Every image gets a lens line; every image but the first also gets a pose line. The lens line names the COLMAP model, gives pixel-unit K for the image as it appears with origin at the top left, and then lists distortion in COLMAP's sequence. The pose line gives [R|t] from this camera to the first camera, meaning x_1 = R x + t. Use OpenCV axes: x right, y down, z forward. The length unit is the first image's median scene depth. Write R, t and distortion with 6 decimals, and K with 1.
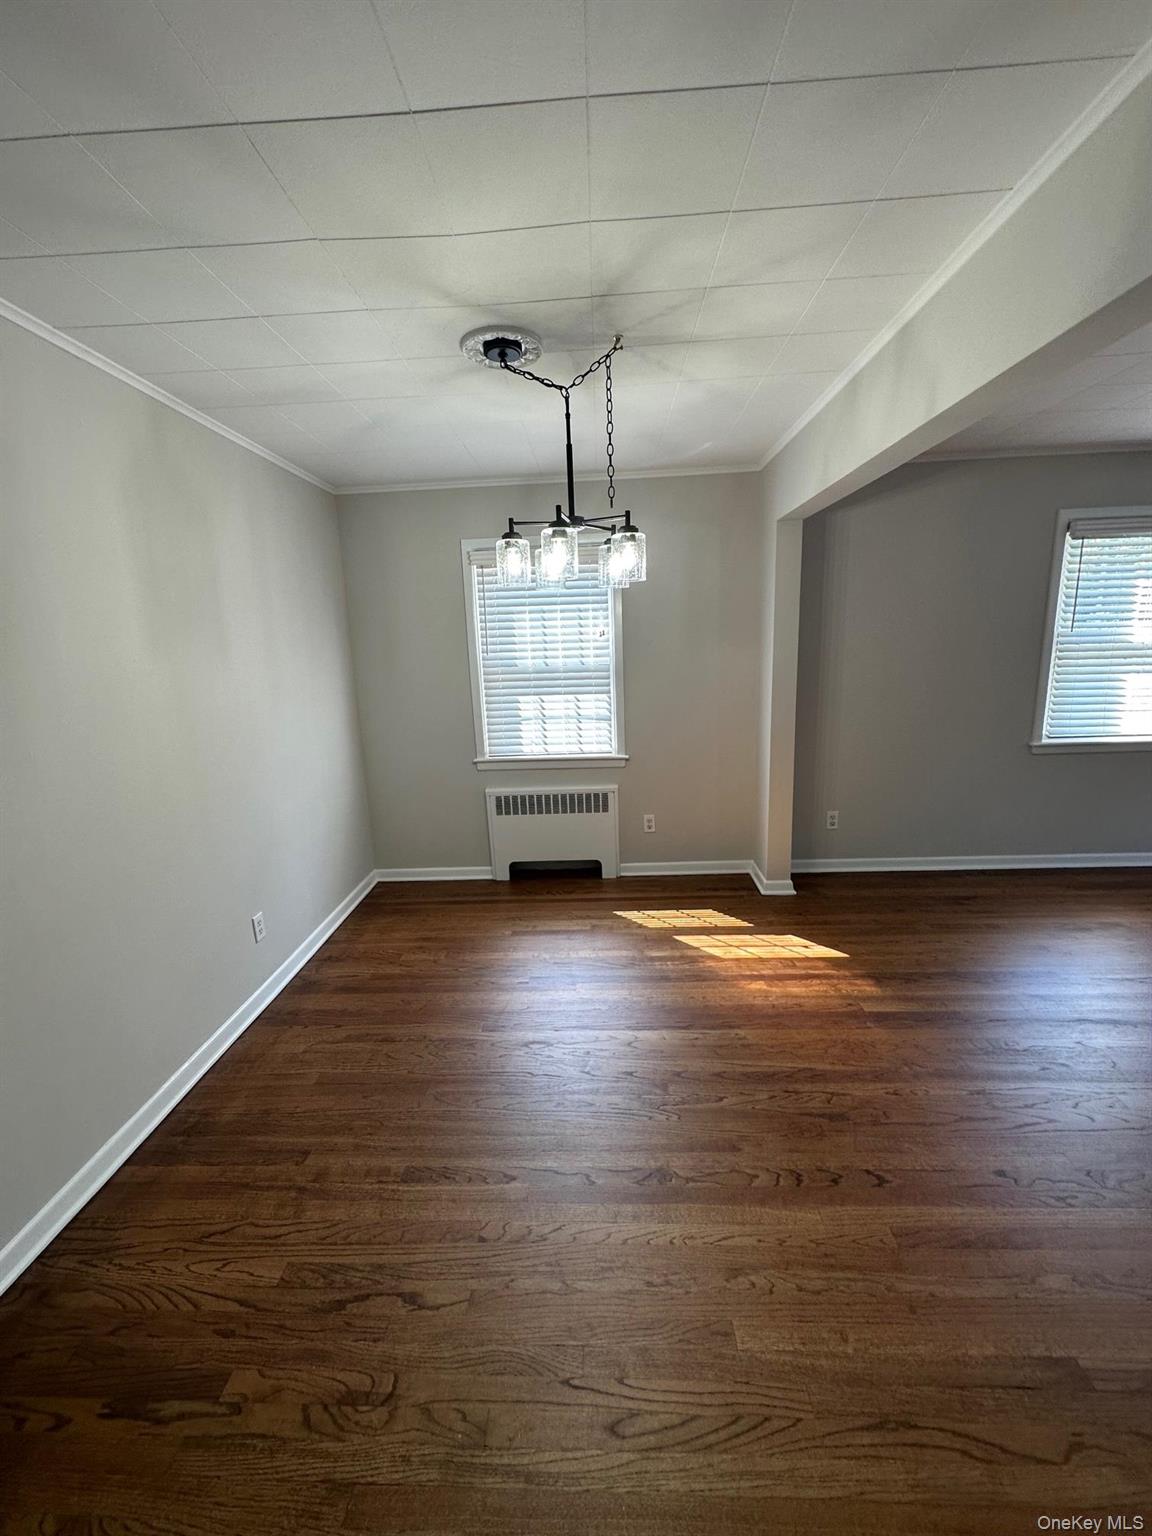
lens RADIAL K [[620.3, 0, 576.0], [0, 620.3, 768.0], [0, 0, 1]] dist [0.000710, 0.000470]
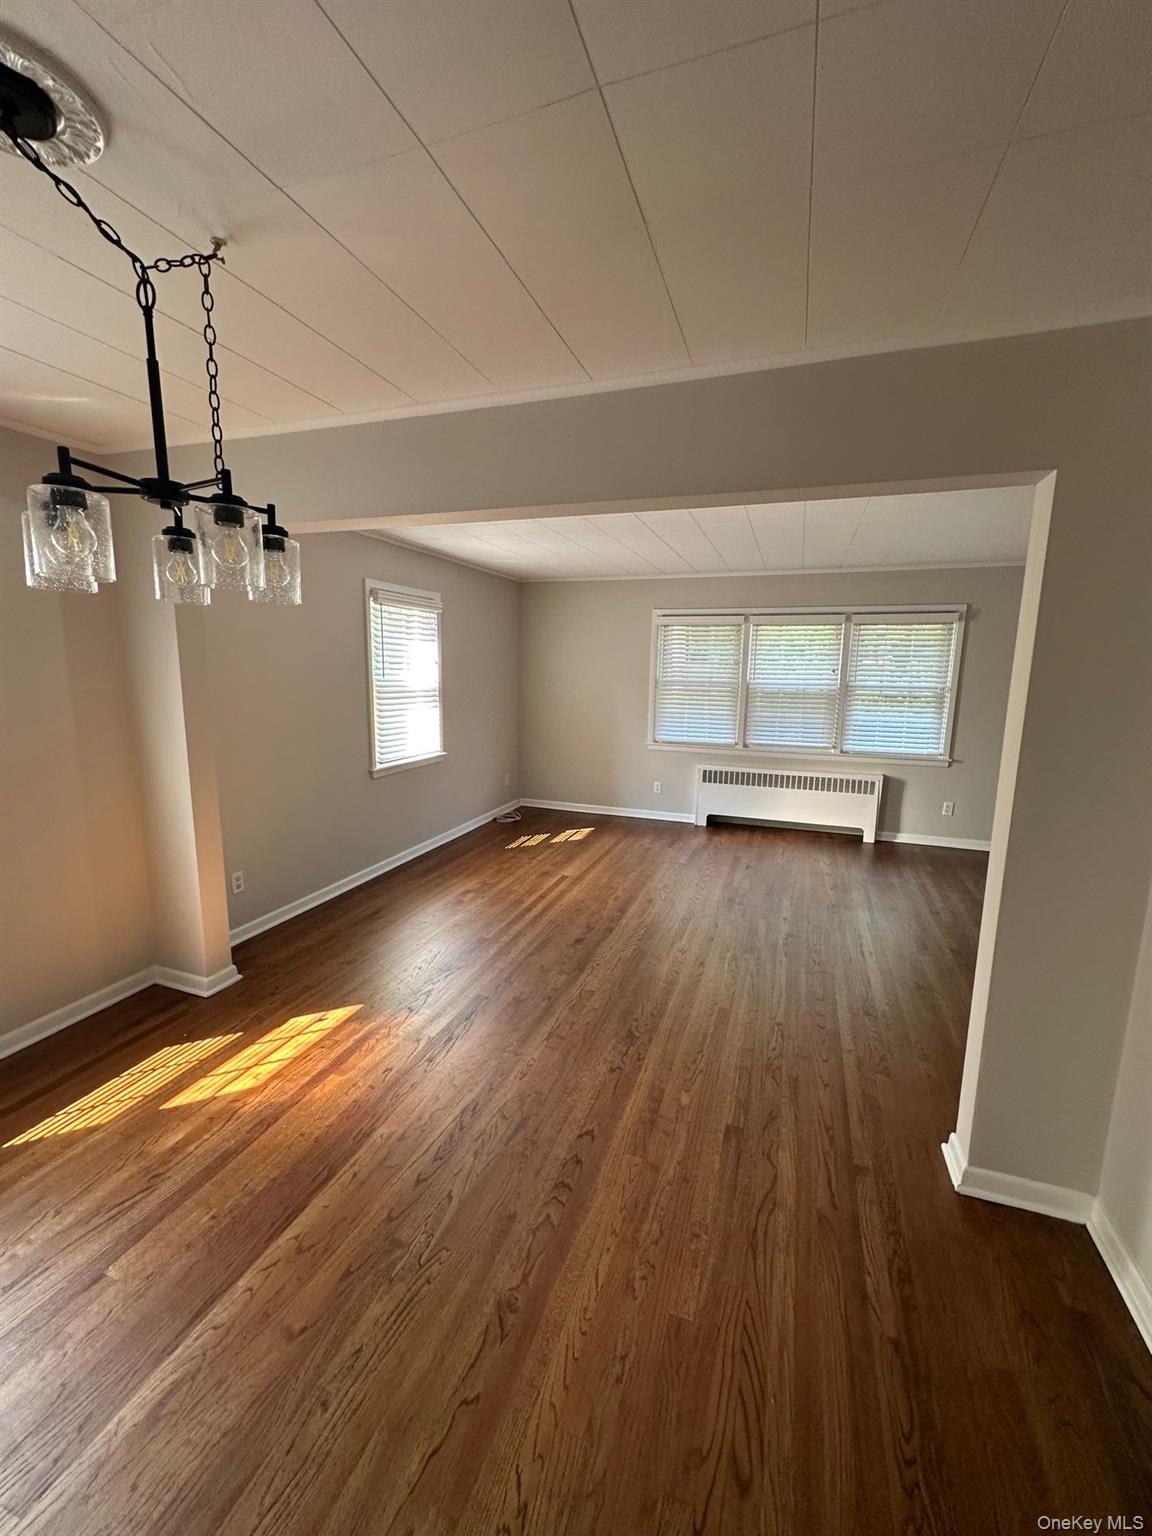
lens RADIAL K [[620.3, 0, 576.0], [0, 620.3, 768.0], [0, 0, 1]] dist [0.000710, 0.000470]
pose [[0.288801, -0.117489, 0.950153, -0.511355], [0.168657, 0.983164, 0.070308, -0.109898], [-0.942416, 0.139945, 0.303755, 0.491871]]
